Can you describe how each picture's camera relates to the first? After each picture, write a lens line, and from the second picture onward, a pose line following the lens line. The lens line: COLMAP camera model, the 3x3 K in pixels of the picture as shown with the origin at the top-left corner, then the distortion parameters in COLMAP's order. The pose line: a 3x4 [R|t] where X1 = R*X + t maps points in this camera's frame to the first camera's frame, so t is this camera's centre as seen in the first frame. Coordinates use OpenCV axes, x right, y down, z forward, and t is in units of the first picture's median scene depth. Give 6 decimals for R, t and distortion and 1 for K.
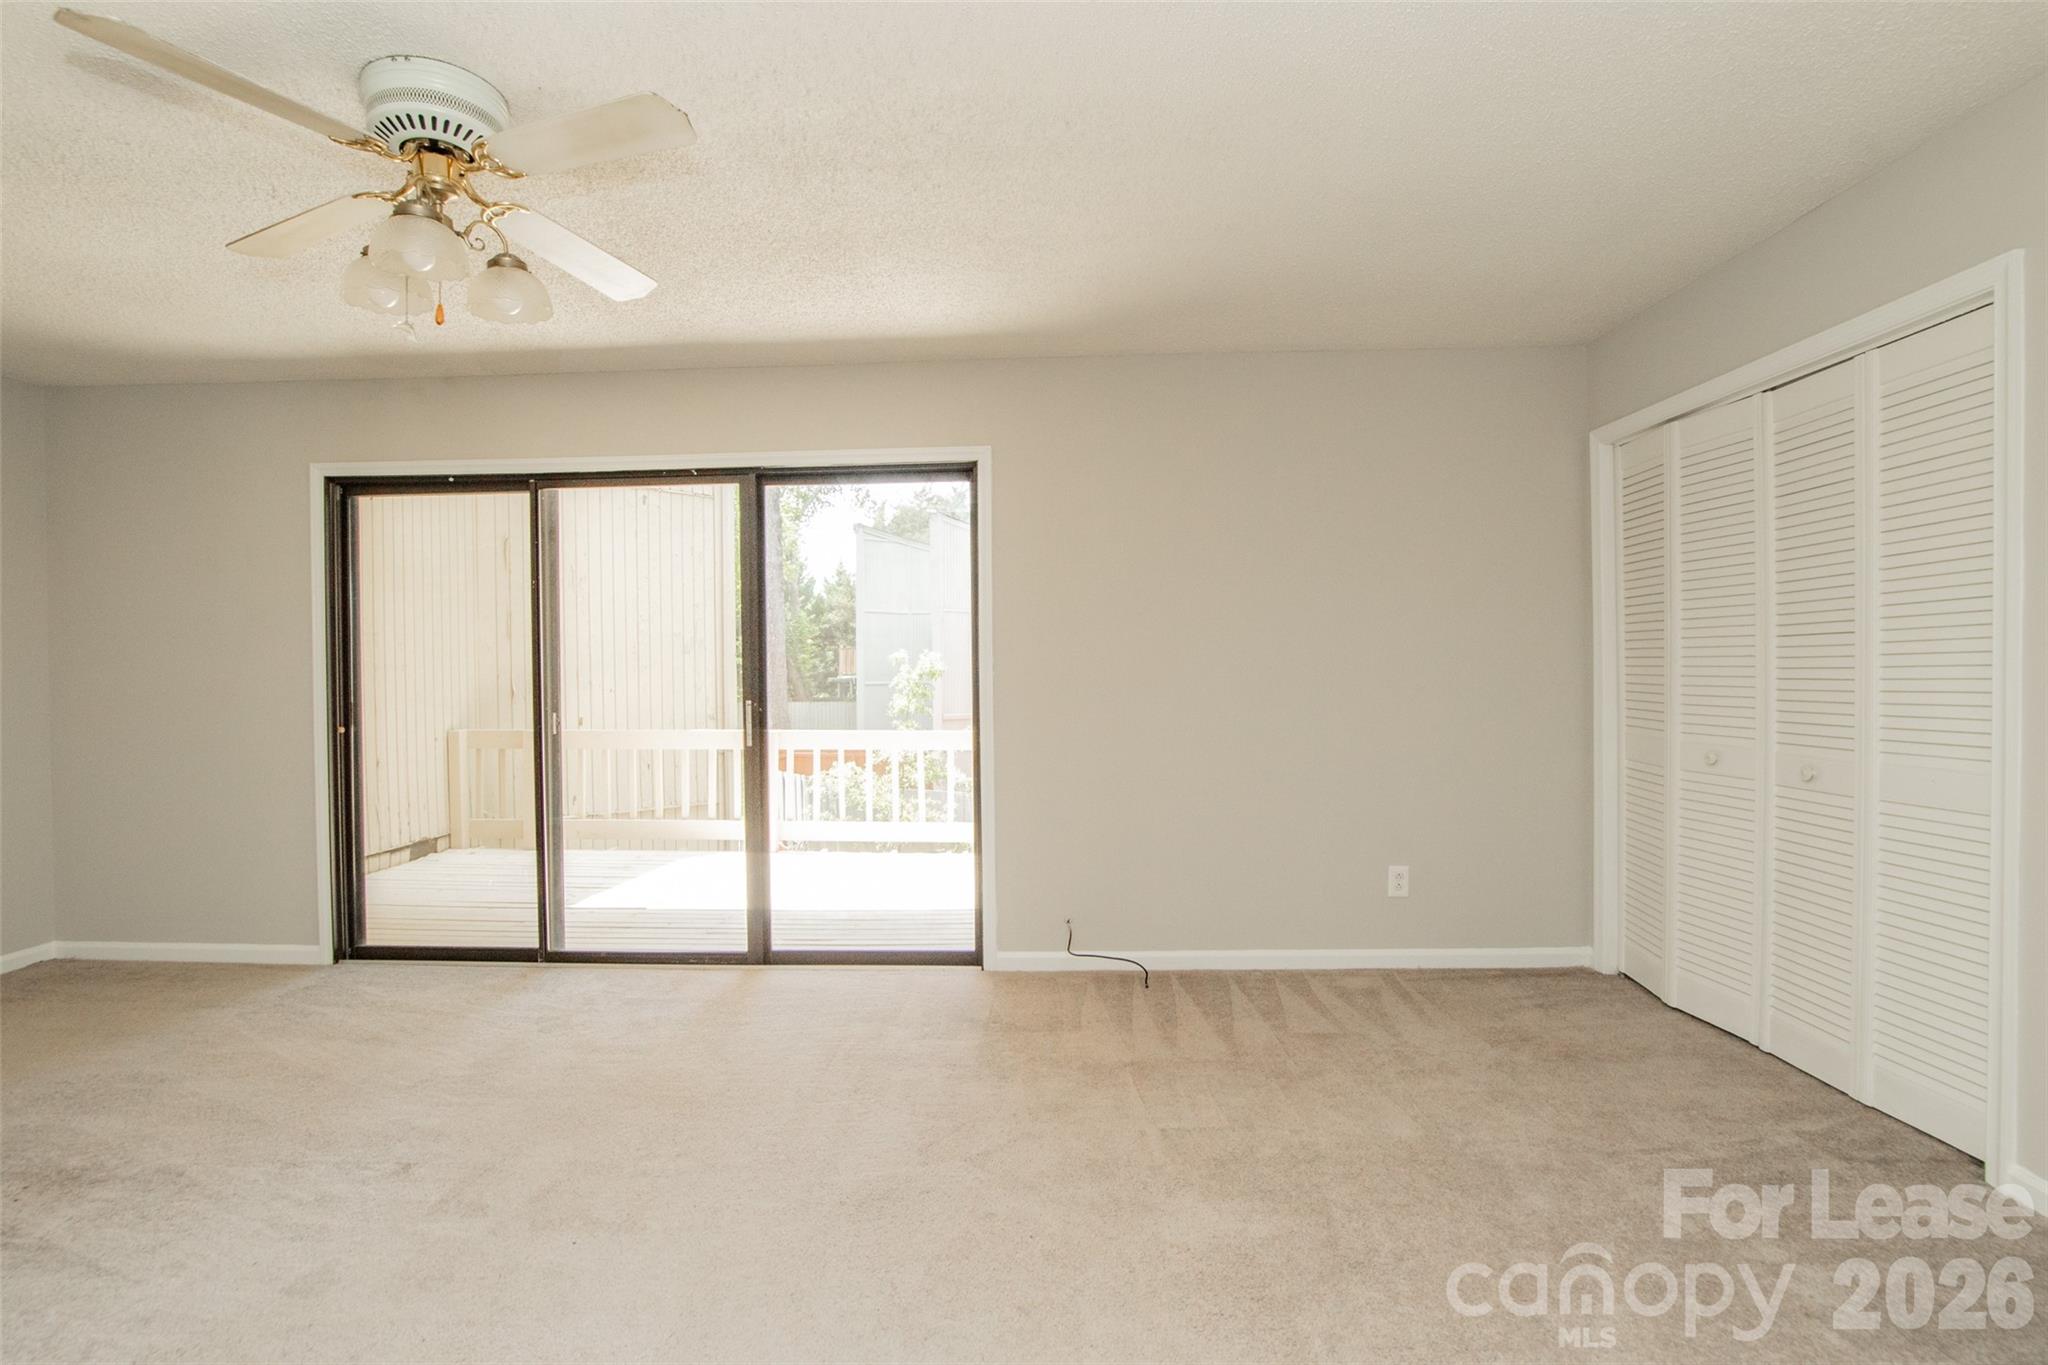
lens RADIAL K [[982.3, 0, 1019.0], [0, 982.3, 676.6], [0, 0, 1]] dist [-0.034162, 0.002878]
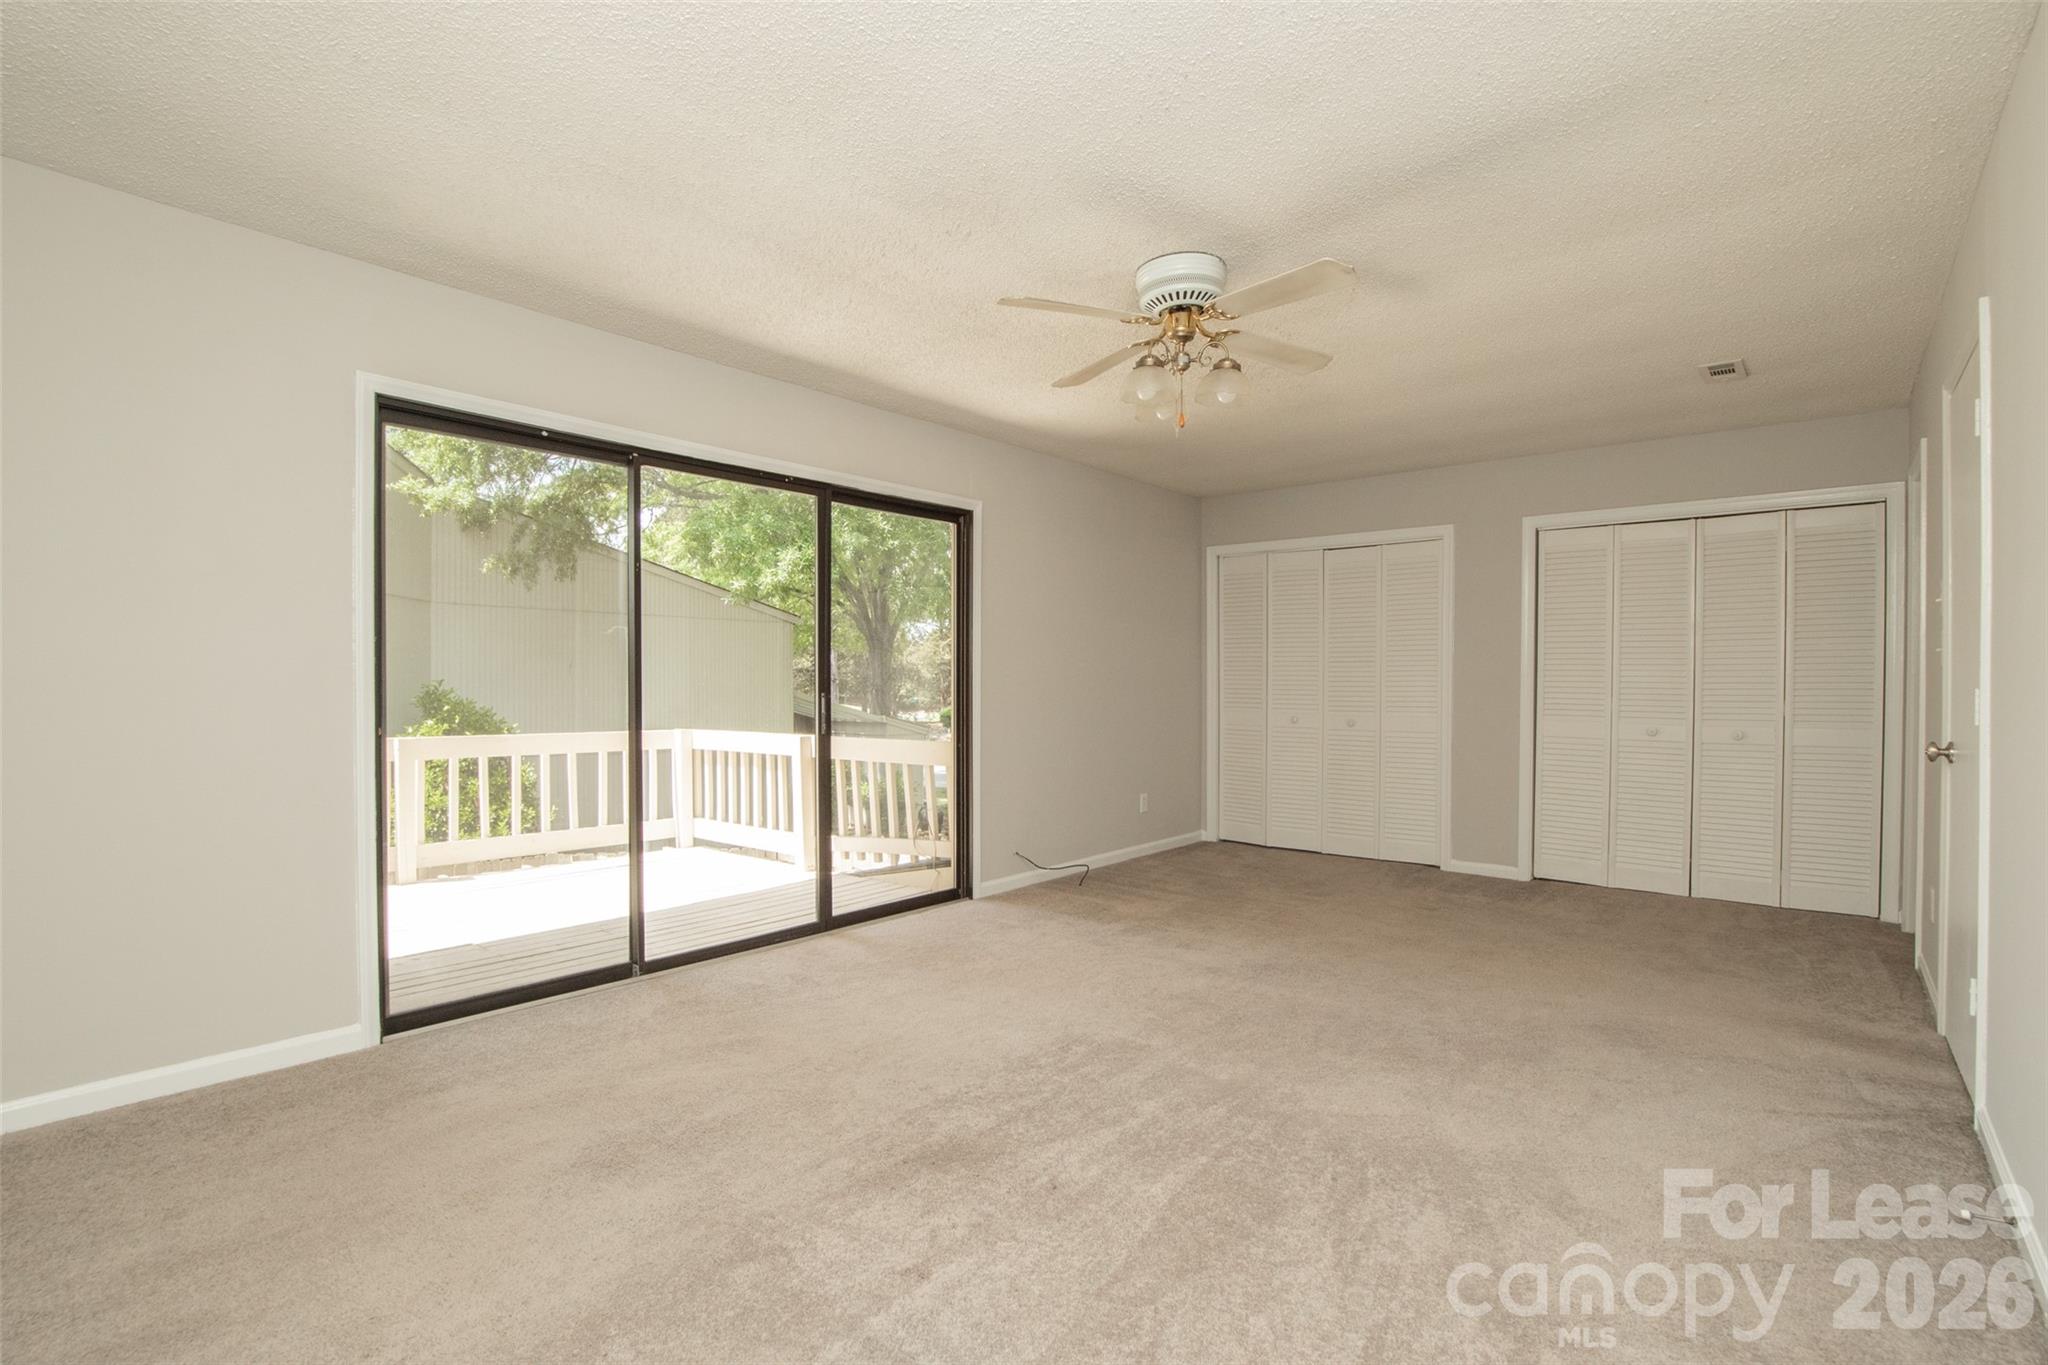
lens RADIAL K [[982.3, 0, 1030.4], [0, 982.3, 694.0], [0, 0, 1]] dist [-0.034162, 0.002878]
pose [[0.612163, -0.001391, 0.790731, -0.998616], [-0.007662, 0.999941, 0.007691, 0.013743], [-0.790695, -0.010766, 0.612116, 0.132587]]
